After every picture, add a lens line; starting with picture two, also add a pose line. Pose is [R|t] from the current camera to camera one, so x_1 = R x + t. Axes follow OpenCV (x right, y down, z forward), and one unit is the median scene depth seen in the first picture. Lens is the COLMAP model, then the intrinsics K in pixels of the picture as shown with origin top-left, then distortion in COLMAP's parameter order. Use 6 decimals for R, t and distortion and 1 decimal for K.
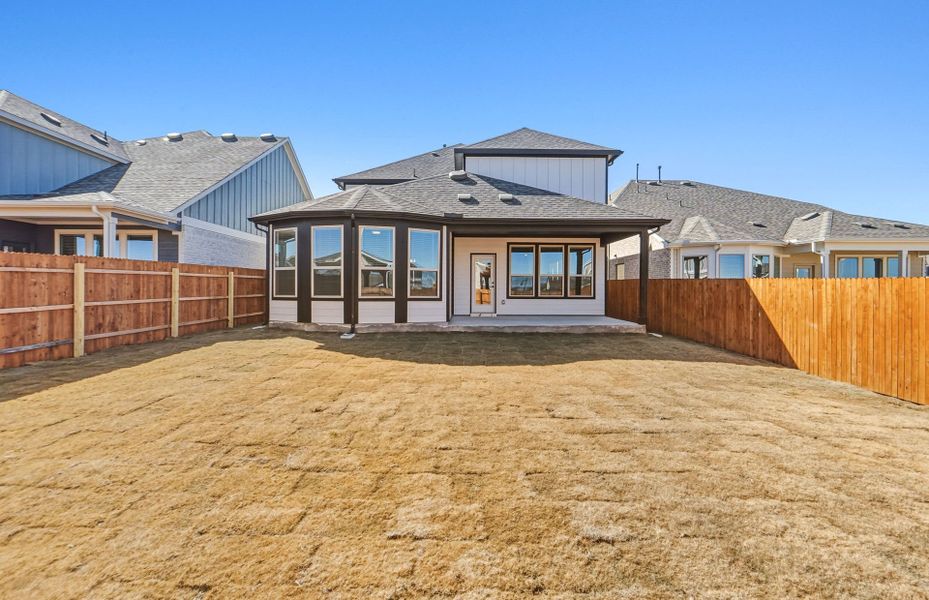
lens RADIAL K [[394.2, 0, 466.0], [0, 394.2, 294.8], [0, 0, 1]] dist [-0.005514, -0.000211]
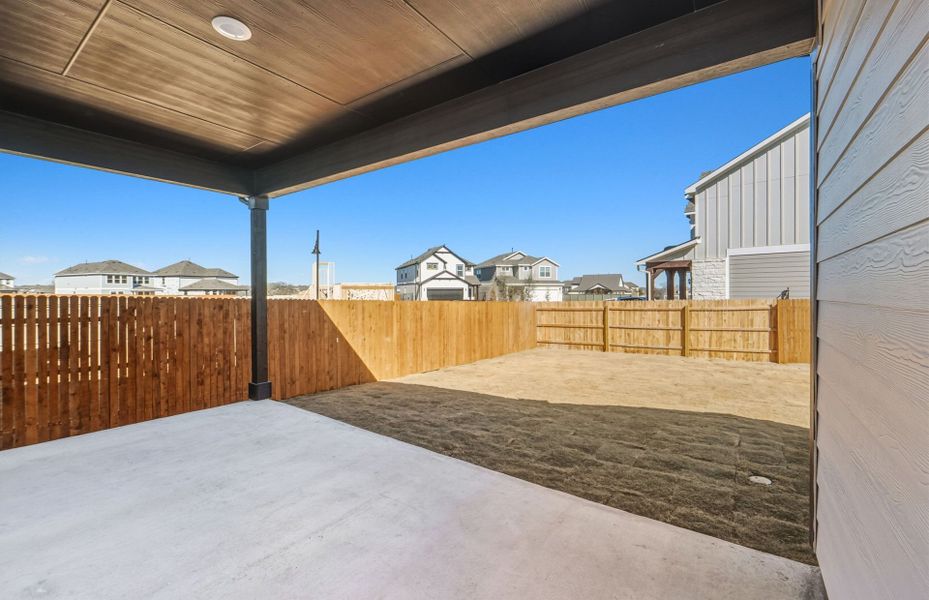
lens RADIAL K [[386.8, 0, 467.3], [0, 386.8, 294.5], [0, 0, 1]] dist [-0.009678, -0.000141]
pose [[-0.802650, -0.004285, 0.596435, -0.017049], [0.006276, 0.999858, 0.015629, -0.052656], [-0.596417, 0.016288, -0.802509, 1.231695]]
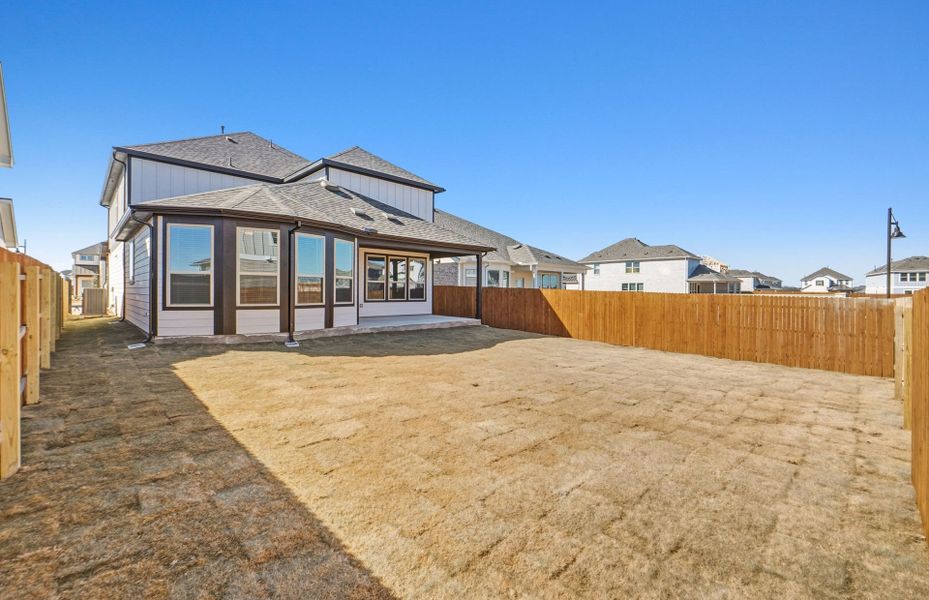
lens RADIAL K [[394.2, 0, 466.0], [0, 394.2, 294.8], [0, 0, 1]] dist [-0.005514, -0.000211]
pose [[0.723966, -0.004872, 0.689819, -0.584867], [0.003772, 0.999988, 0.003104, -0.018273], [-0.689826, 0.000355, 0.723975, -0.011025]]
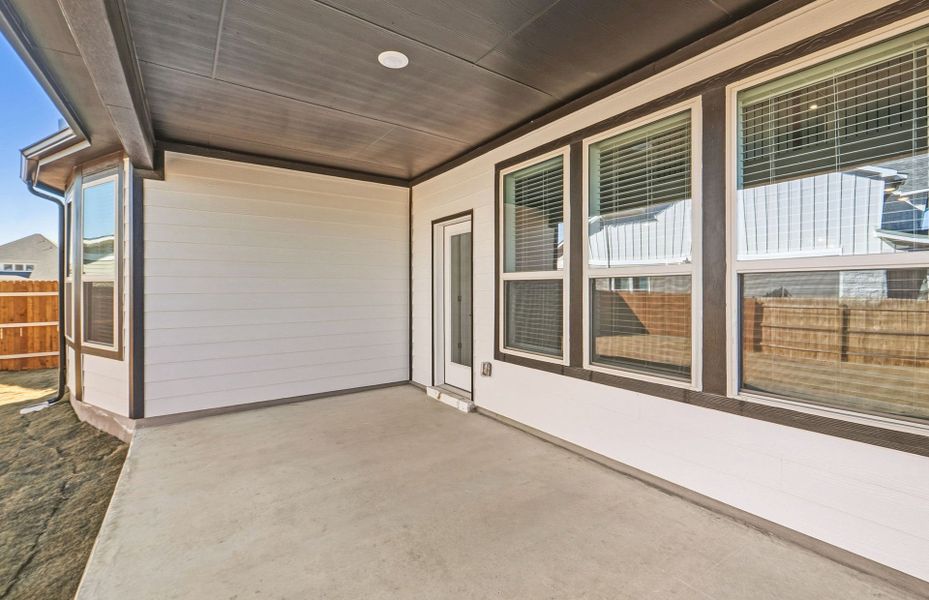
lens RADIAL K [[398.1, 0, 467.5], [0, 398.1, 289.1], [0, 0, 1]] dist [-0.002146, -0.000135]
pose [[0.557290, -0.006680, -0.830291, 0.428846], [-0.002783, 0.999947, -0.009913, -0.048812], [0.830313, 0.007835, 0.557242, 1.045192]]
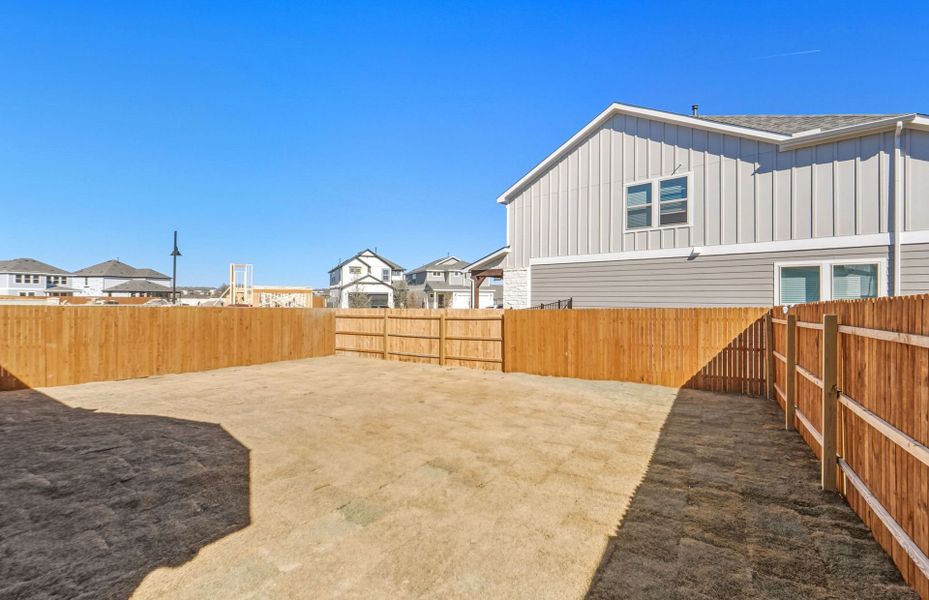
lens RADIAL K [[394.2, 0, 466.0], [0, 394.2, 294.8], [0, 0, 1]] dist [-0.005514, -0.000211]
pose [[-0.832794, -0.007021, 0.553538, -0.556097], [-0.005923, 0.999975, 0.003772, -0.060785], [-0.553551, -0.000137, -0.832815, 0.878360]]
